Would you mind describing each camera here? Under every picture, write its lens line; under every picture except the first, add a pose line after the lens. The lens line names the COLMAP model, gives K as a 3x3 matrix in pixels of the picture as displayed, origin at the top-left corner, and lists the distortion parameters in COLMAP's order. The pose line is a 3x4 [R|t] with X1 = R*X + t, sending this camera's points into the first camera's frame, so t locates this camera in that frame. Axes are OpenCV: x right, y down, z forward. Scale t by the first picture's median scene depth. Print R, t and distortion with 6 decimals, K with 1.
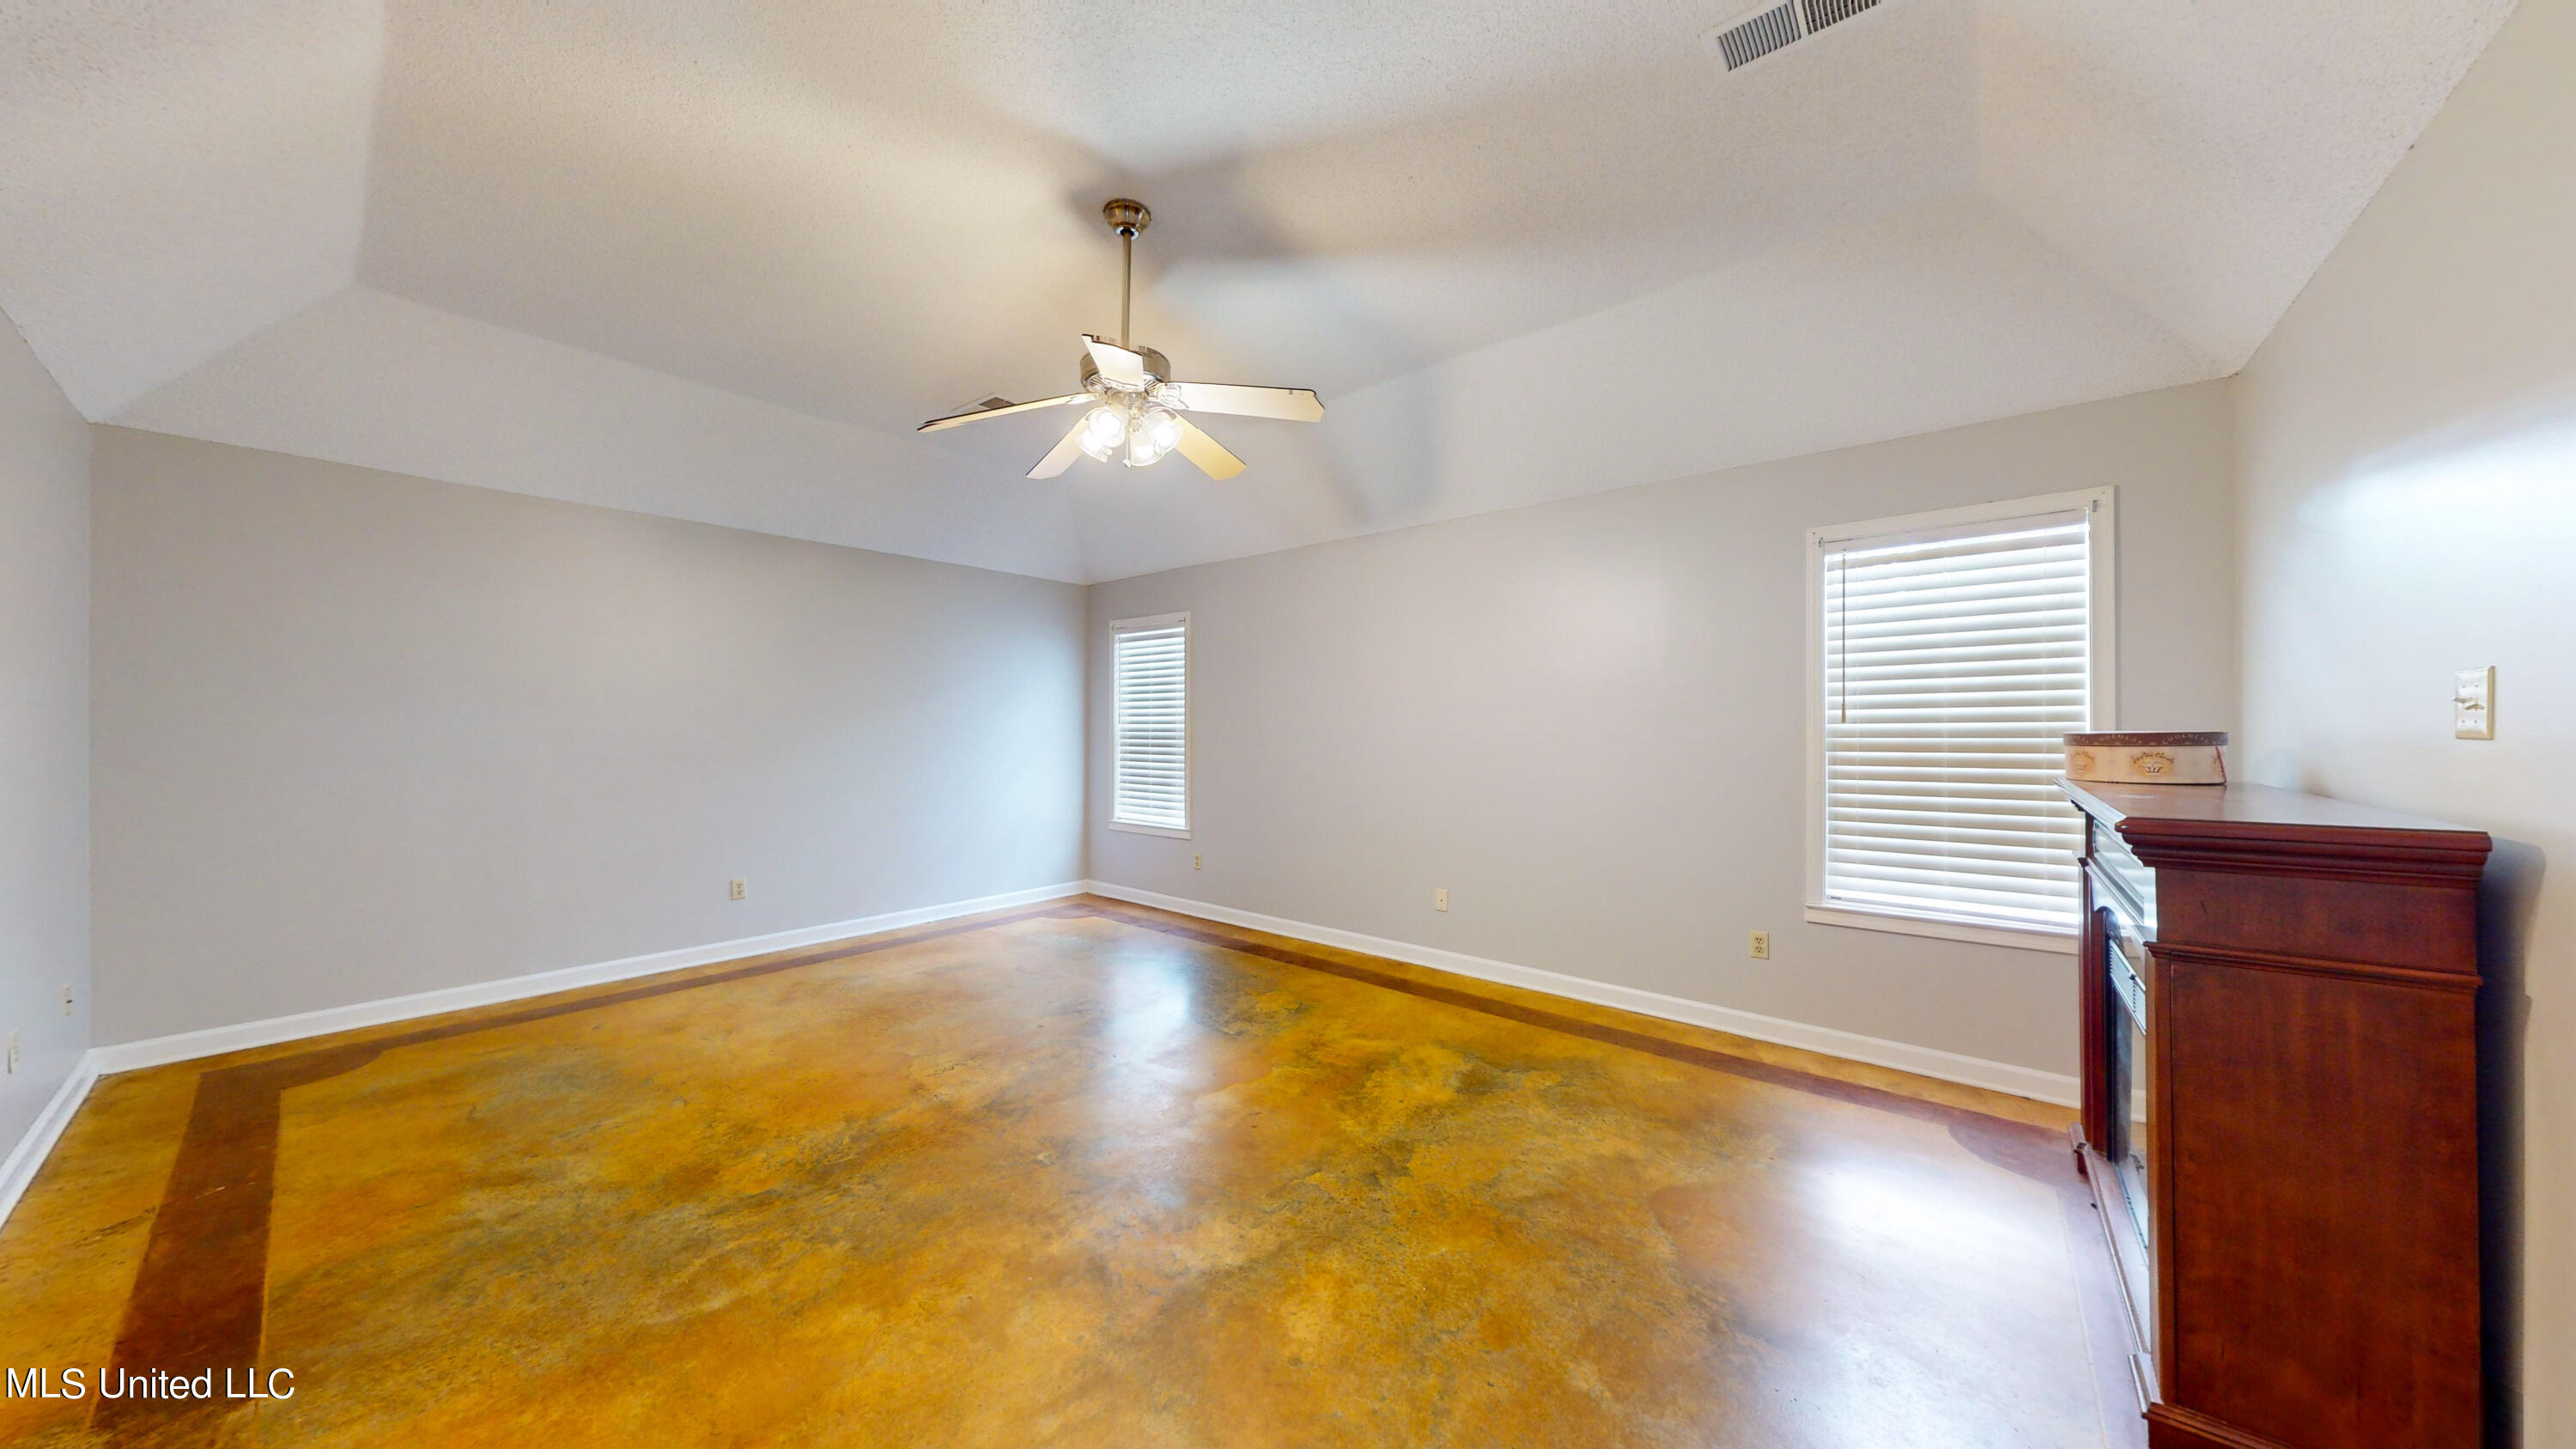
lens RADIAL K [[813.5, 0, 1288.0], [0, 813.5, 724.5], [0, 0, 1]] dist [0.000711, -0.002838]
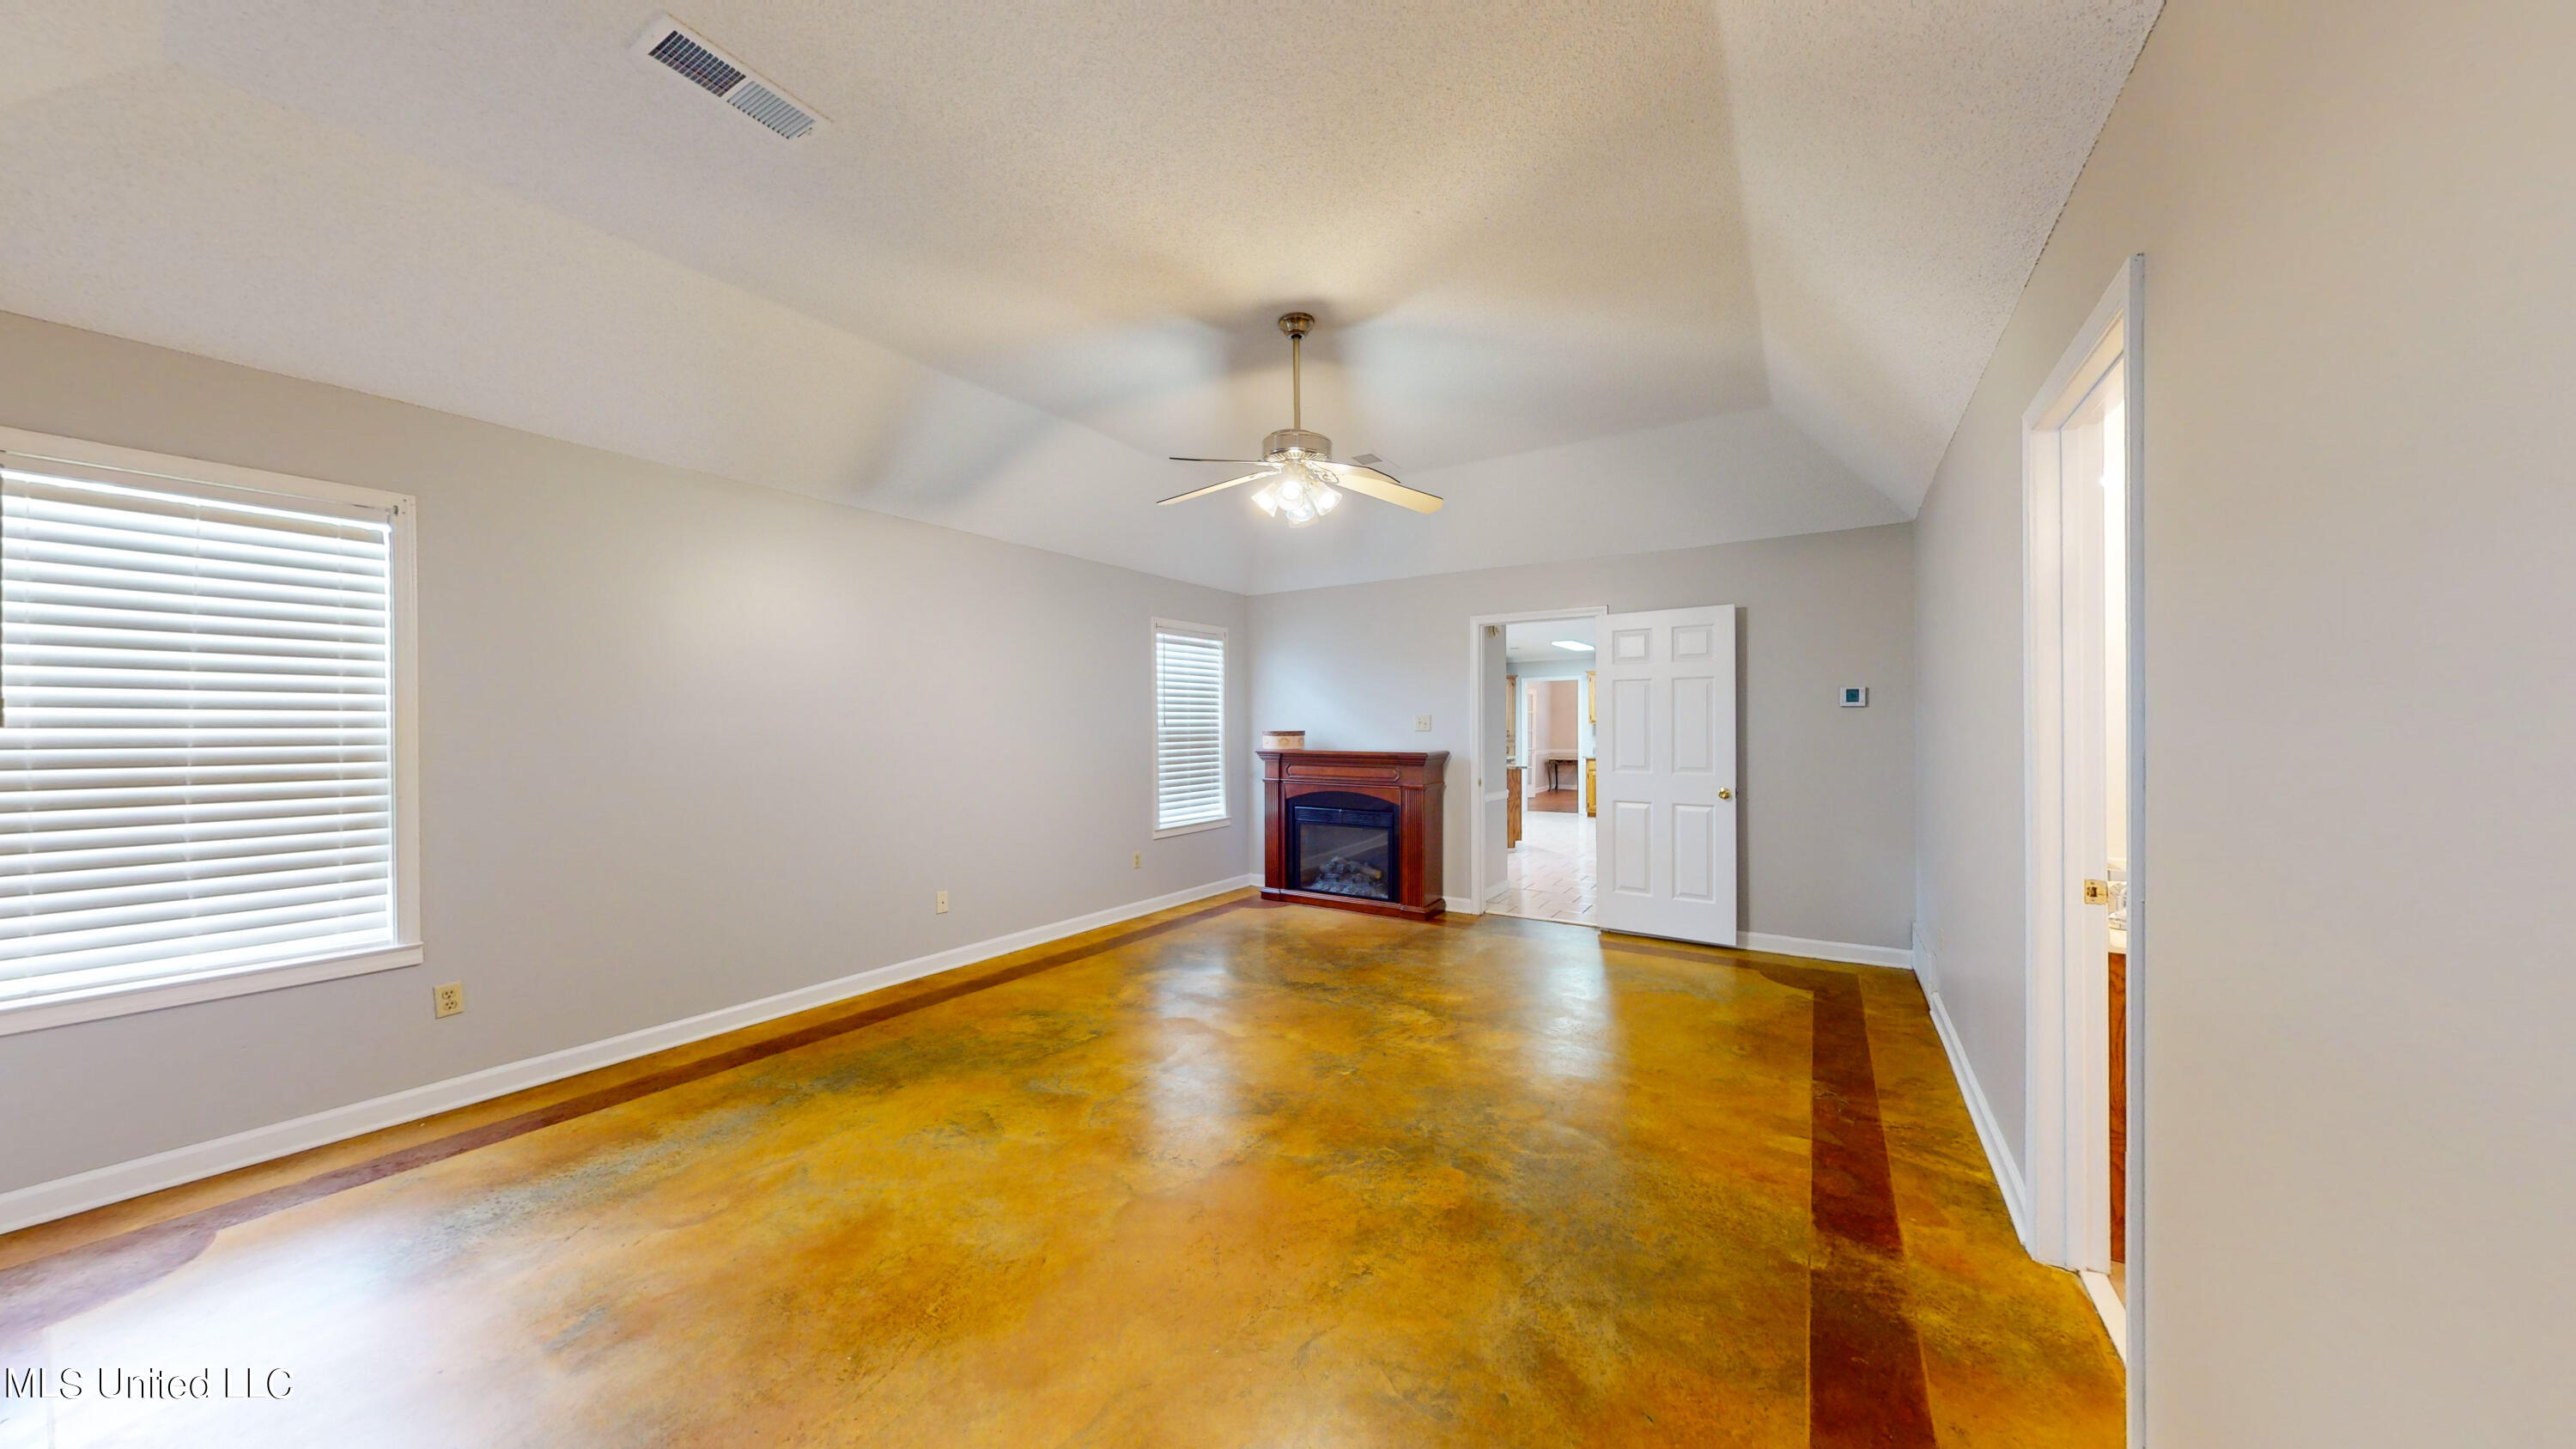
lens RADIAL K [[816.2, 0, 1288.0], [0, 816.2, 724.5], [0, 0, 1]] dist [-0.039378, 0.000009]
pose [[-0.124342, 0.007203, 0.992213, -1.435910], [0.001461, 0.999974, -0.007076, 0.006675], [-0.992238, 0.000570, -0.124349, 1.169406]]
